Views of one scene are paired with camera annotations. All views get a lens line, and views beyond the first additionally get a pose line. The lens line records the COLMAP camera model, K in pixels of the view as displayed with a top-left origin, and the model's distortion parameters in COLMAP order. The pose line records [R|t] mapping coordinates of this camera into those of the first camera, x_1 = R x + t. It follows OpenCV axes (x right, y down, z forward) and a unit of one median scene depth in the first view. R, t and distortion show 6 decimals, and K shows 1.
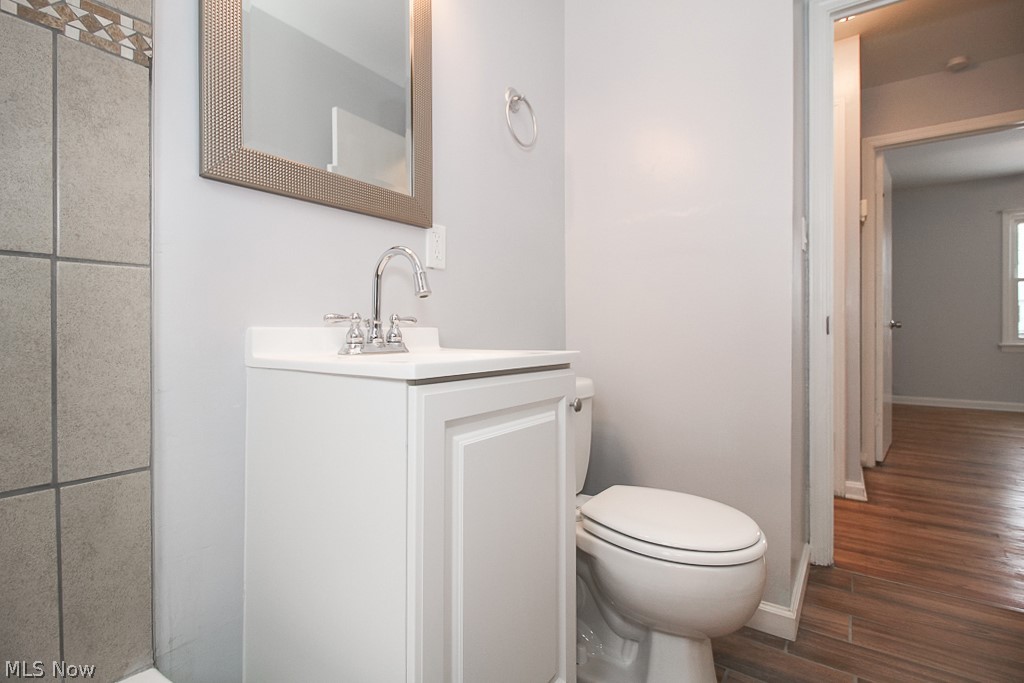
lens RADIAL K [[491.6, 0, 506.4], [0, 491.6, 320.5], [0, 0, 1]] dist [-0.001951, -0.001125]
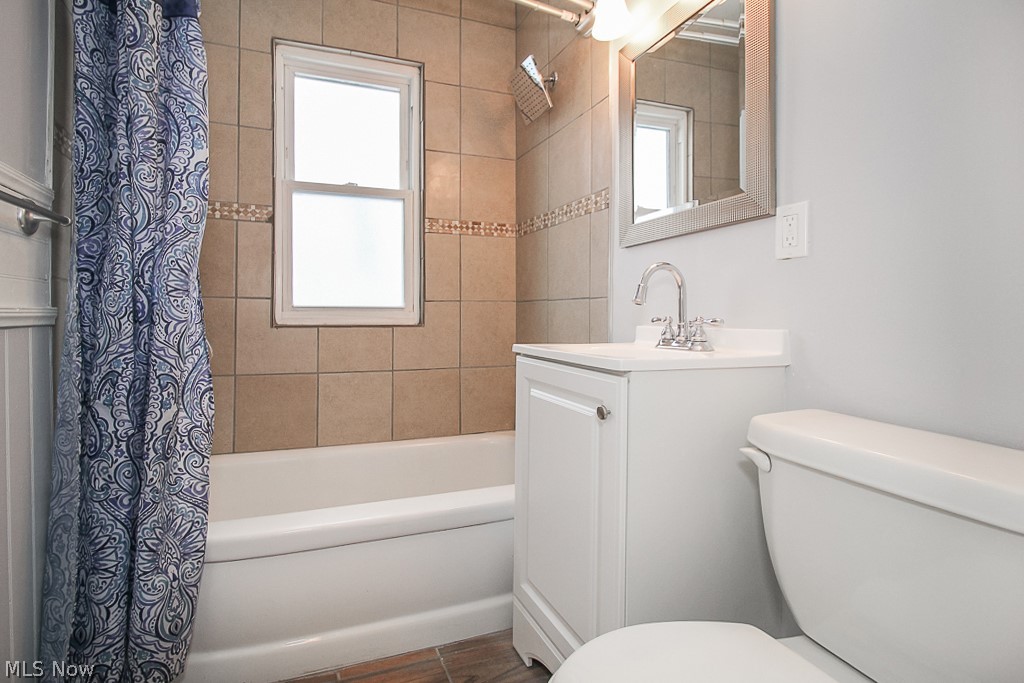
lens RADIAL K [[491.6, 0, 506.4], [0, 491.6, 320.5], [0, 0, 1]] dist [-0.001951, -0.001125]
pose [[-0.558241, 0.002244, -0.829676, 1.375879], [-0.001164, 0.999993, 0.003487, -0.012607], [0.829678, 0.002912, -0.558234, 1.866262]]
